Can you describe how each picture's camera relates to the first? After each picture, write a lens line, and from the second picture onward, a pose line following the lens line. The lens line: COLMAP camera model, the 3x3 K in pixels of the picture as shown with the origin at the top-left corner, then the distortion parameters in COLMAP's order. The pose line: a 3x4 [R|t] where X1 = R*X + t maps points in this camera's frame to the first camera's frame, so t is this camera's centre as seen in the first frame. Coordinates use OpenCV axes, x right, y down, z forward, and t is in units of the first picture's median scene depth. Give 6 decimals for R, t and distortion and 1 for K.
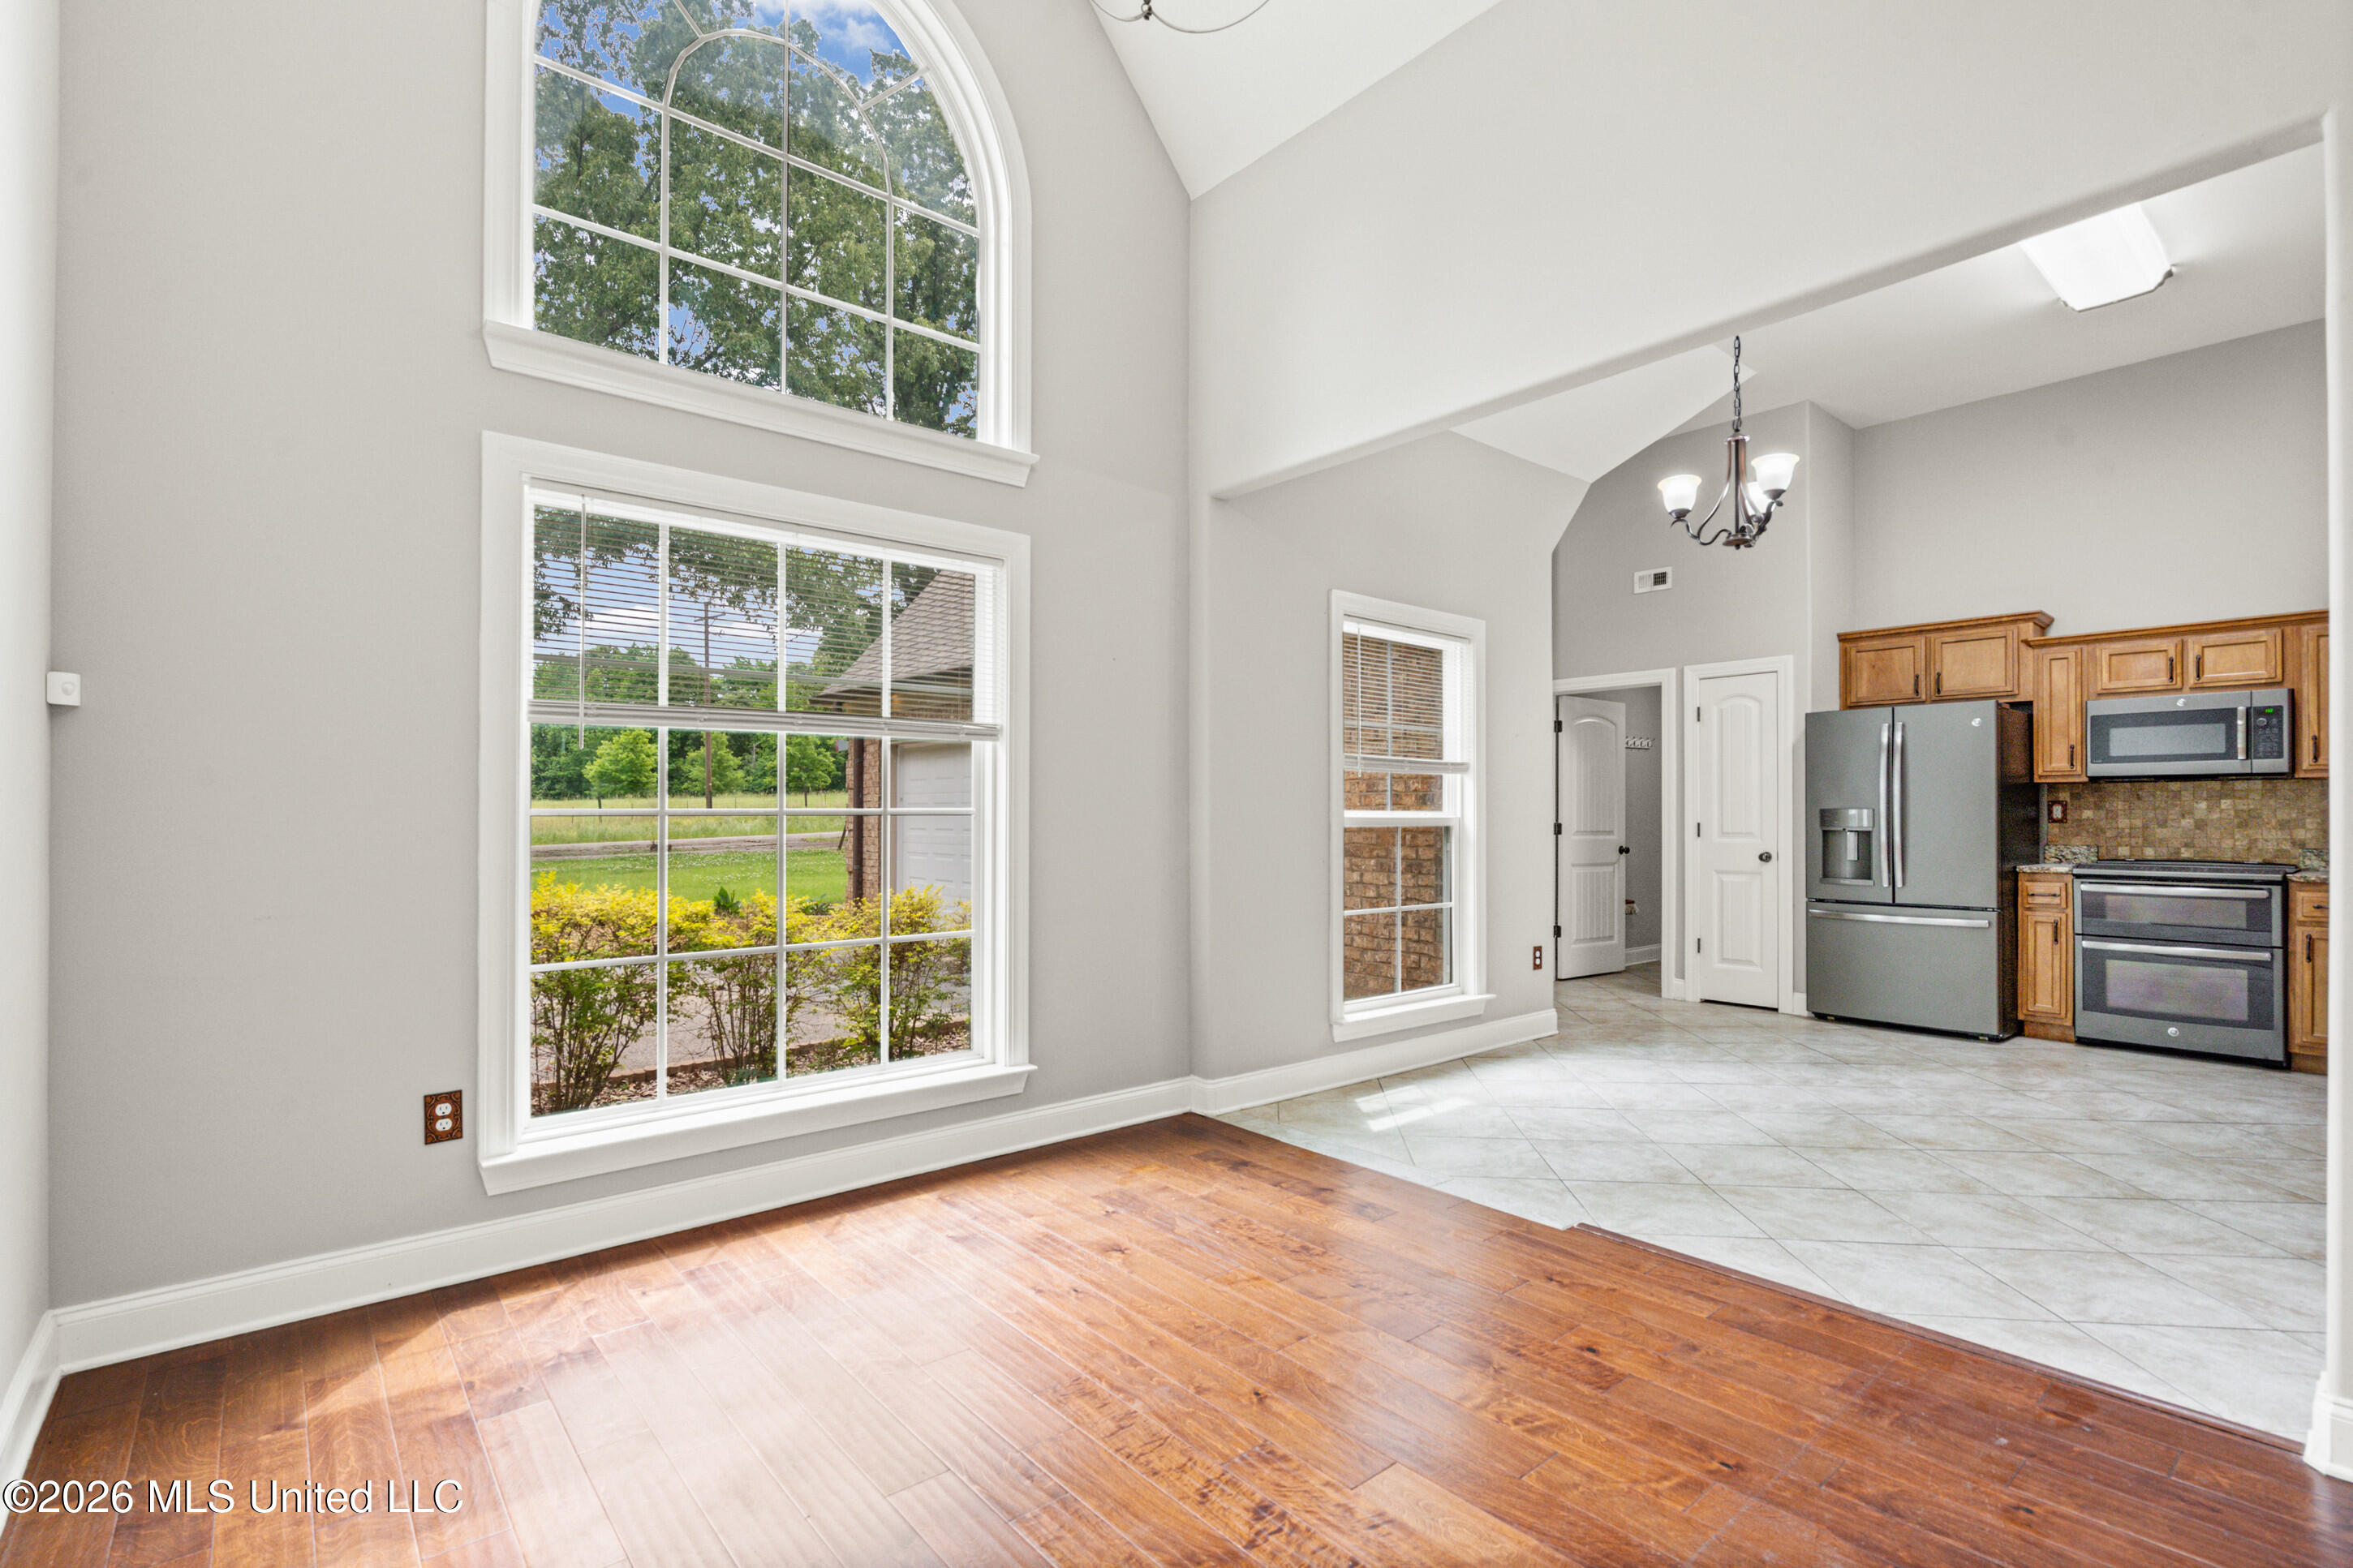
lens RADIAL K [[1067.5, 0, 1171.0], [0, 1067.5, 822.6], [0, 0, 1]] dist [-0.000577, 0.000457]
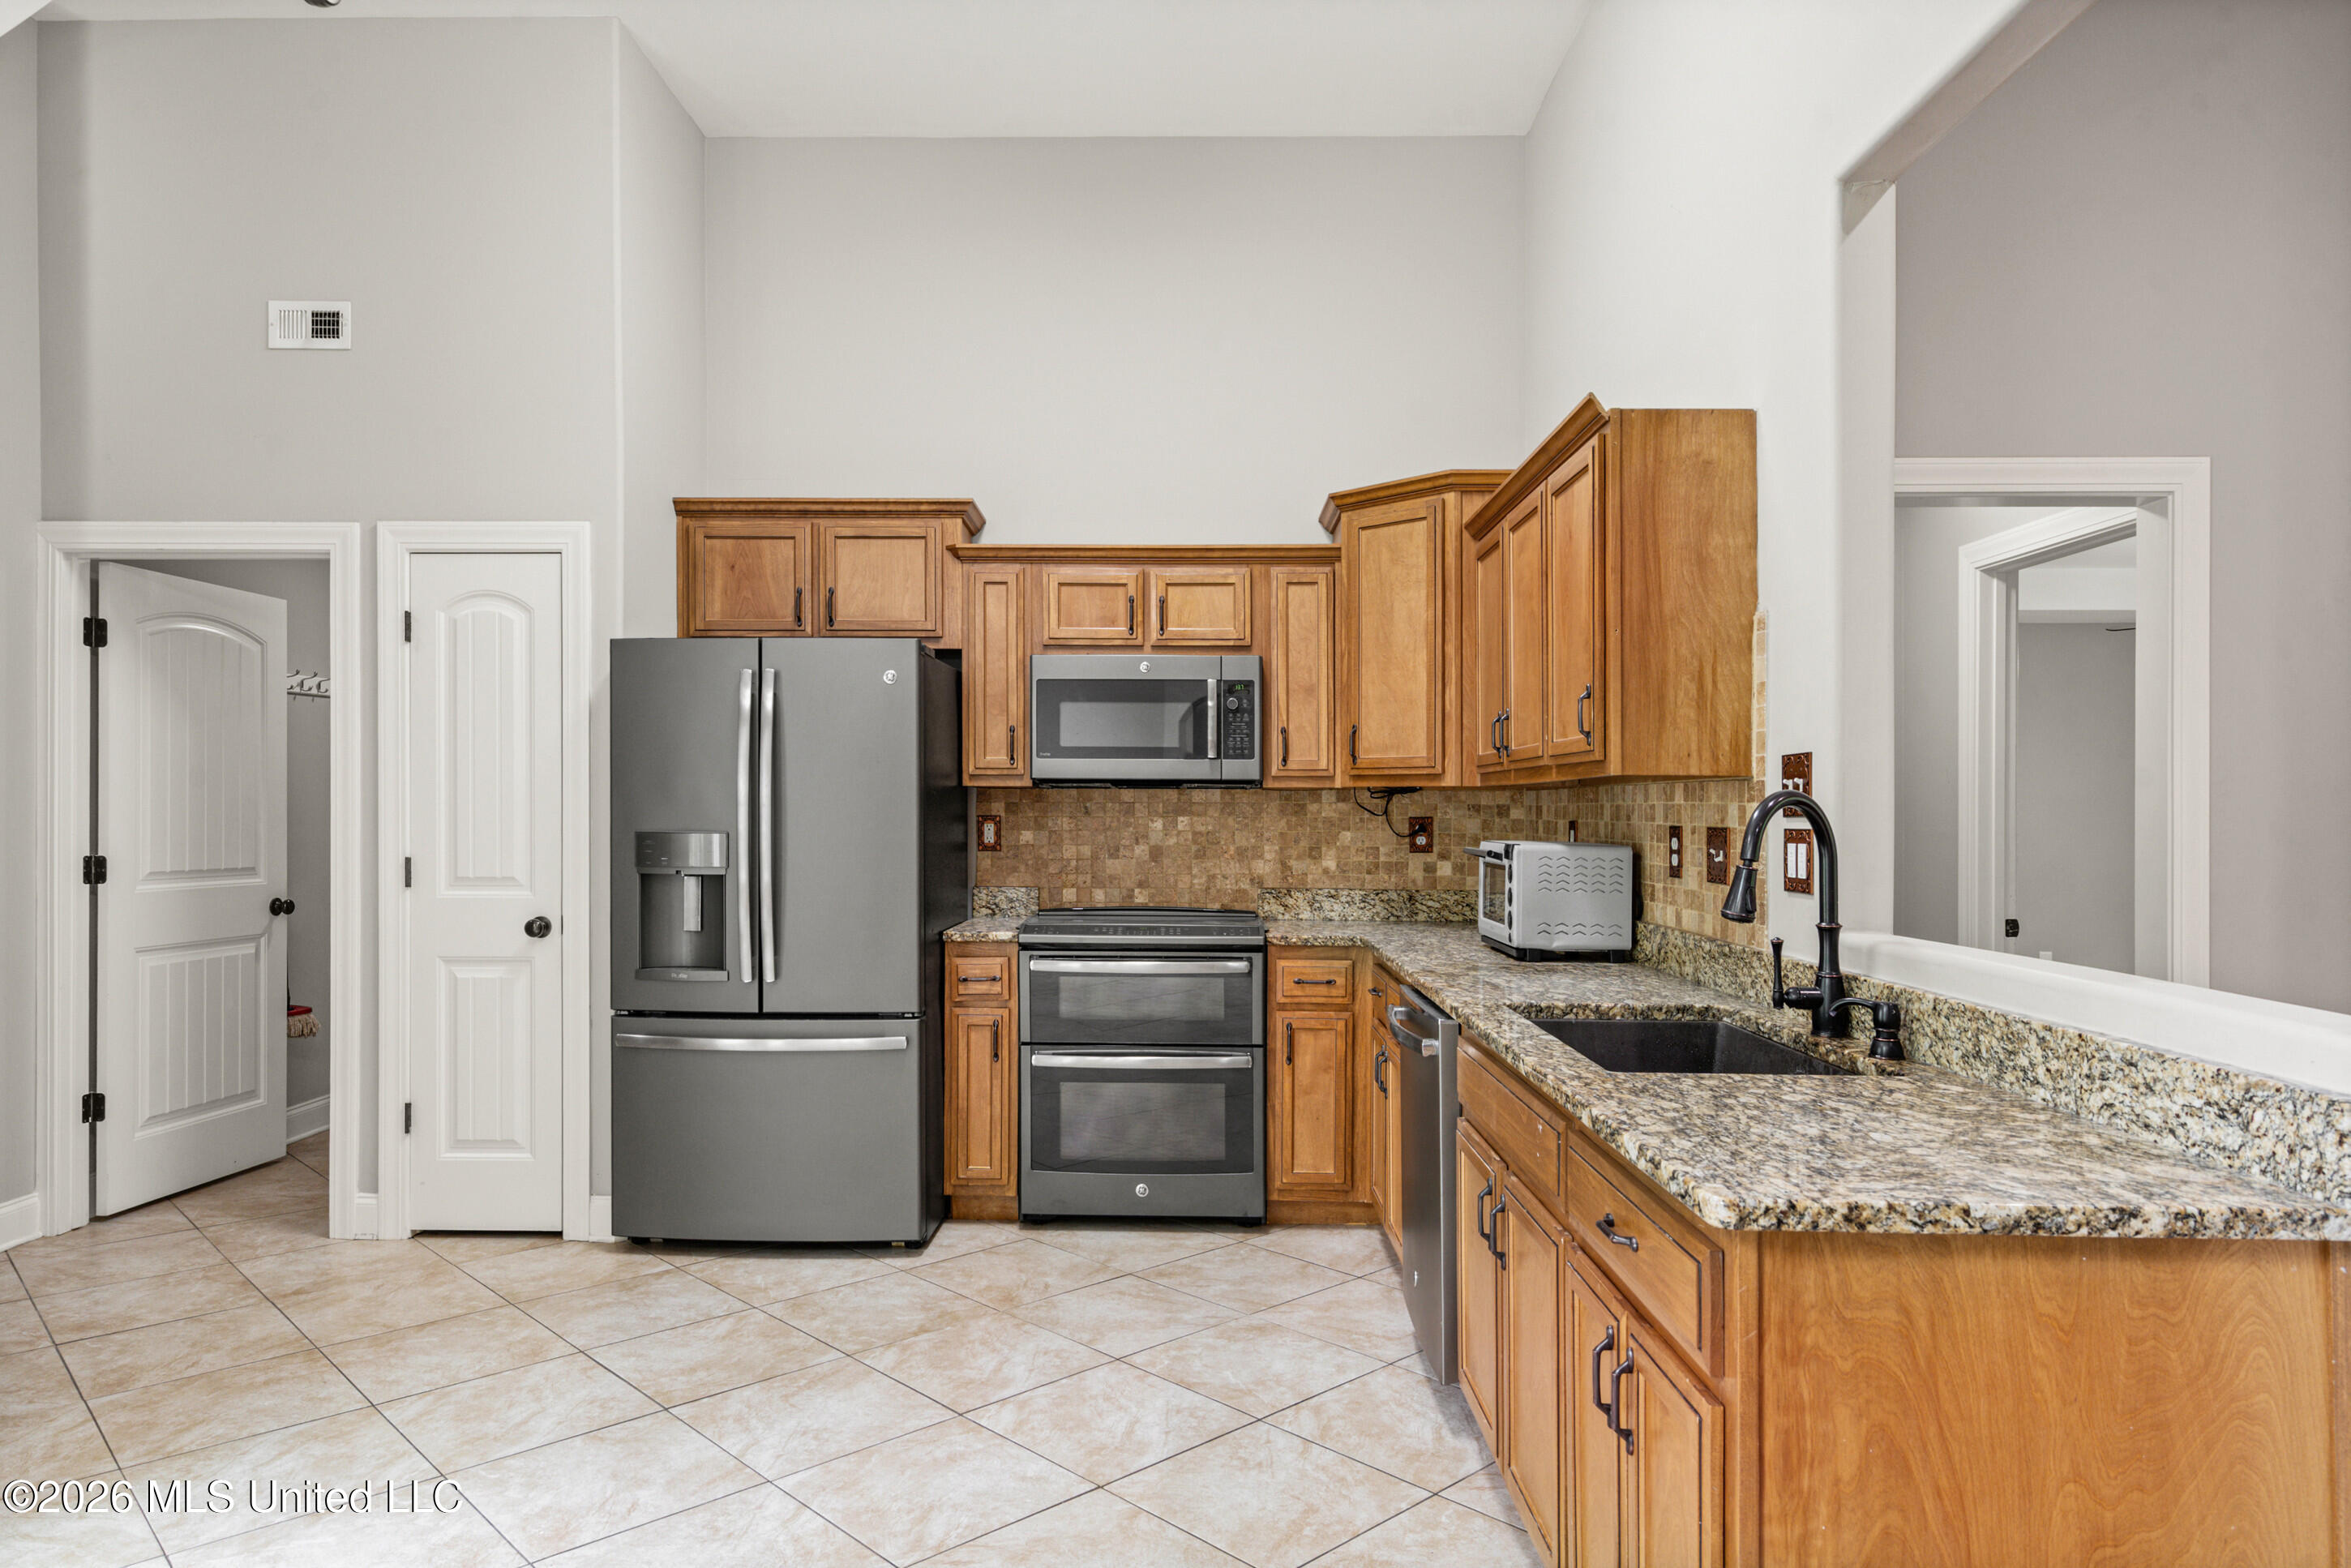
lens RADIAL K [[1479.1, 0, 1131.8], [0, 1479.1, 803.5], [0, 0, 1]] dist [0.005784, 0.000473]
pose [[0.673671, 0.005364, 0.739012, 0.266997], [-0.000949, 0.999979, -0.006393, -0.023136], [-0.739031, 0.003605, 0.673662, 0.382151]]
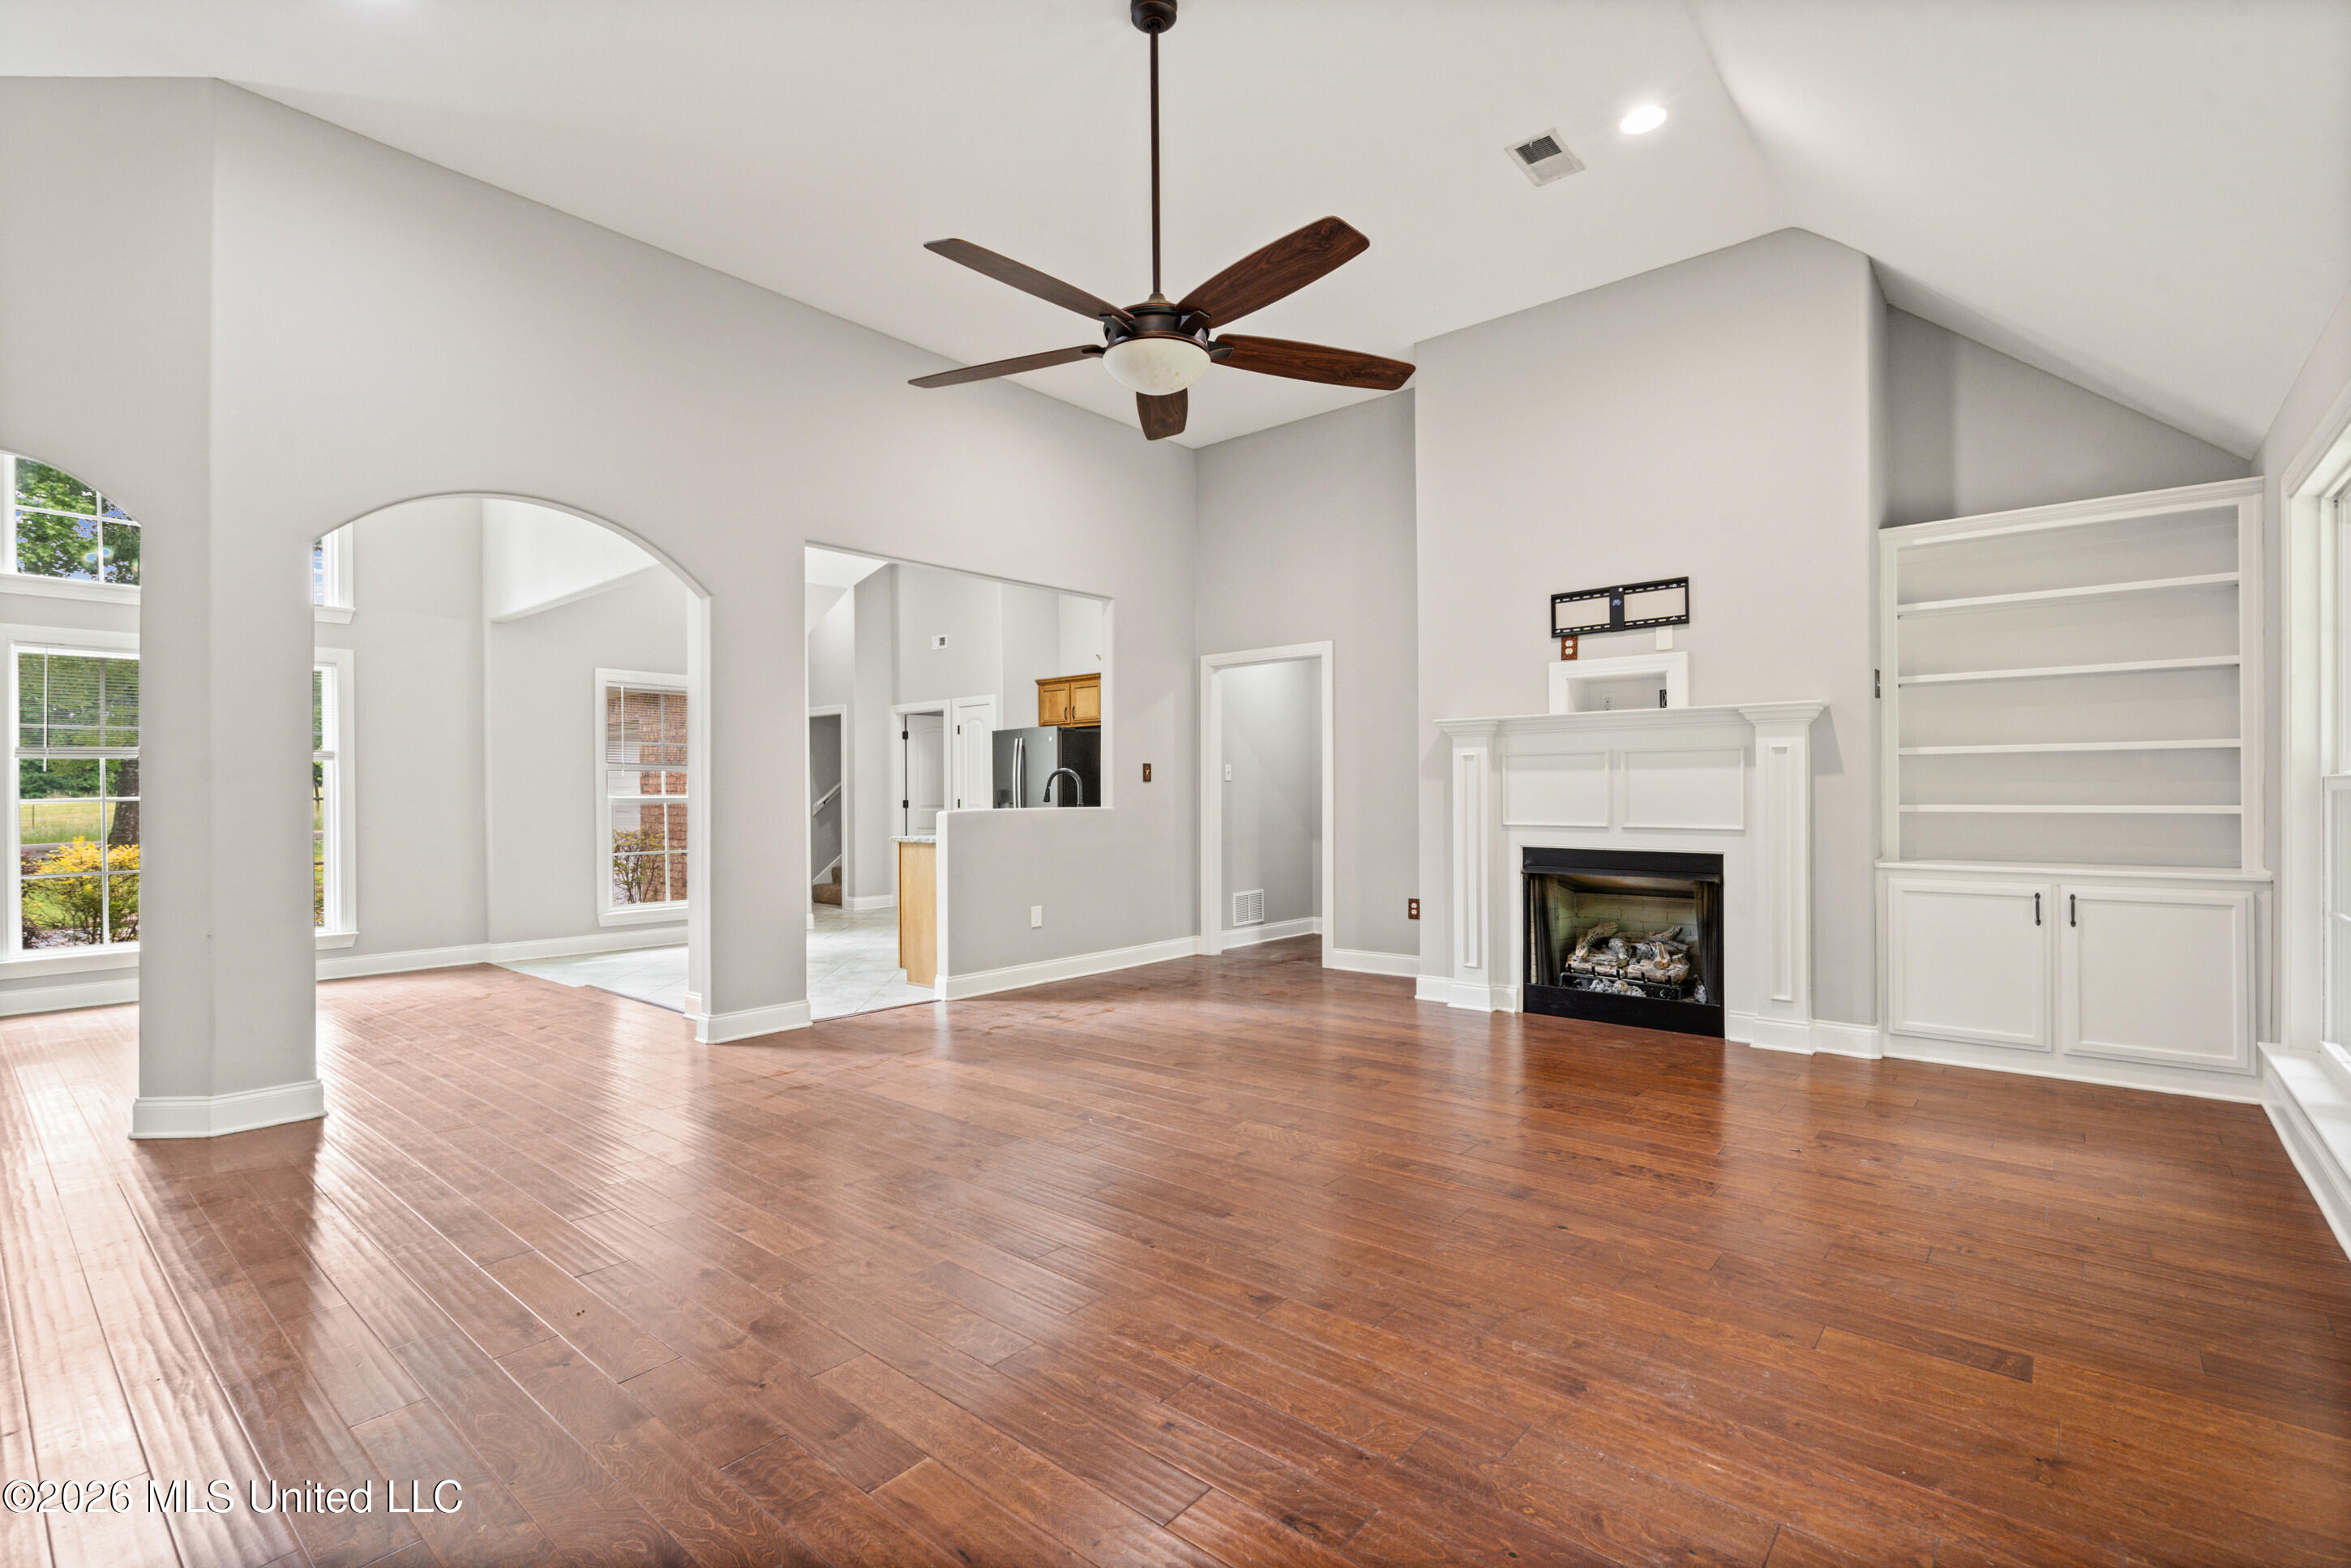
lens RADIAL K [[1081.8, 0, 1168.6], [0, 1081.8, 792.3], [0, 0, 1]] dist [-0.000030, 0.000287]
pose [[0.988733, -0.008732, 0.149437, 0.659557], [0.010304, 0.999899, -0.009744, 0.010438], [-0.149337, 0.011174, 0.988723, -0.725671]]
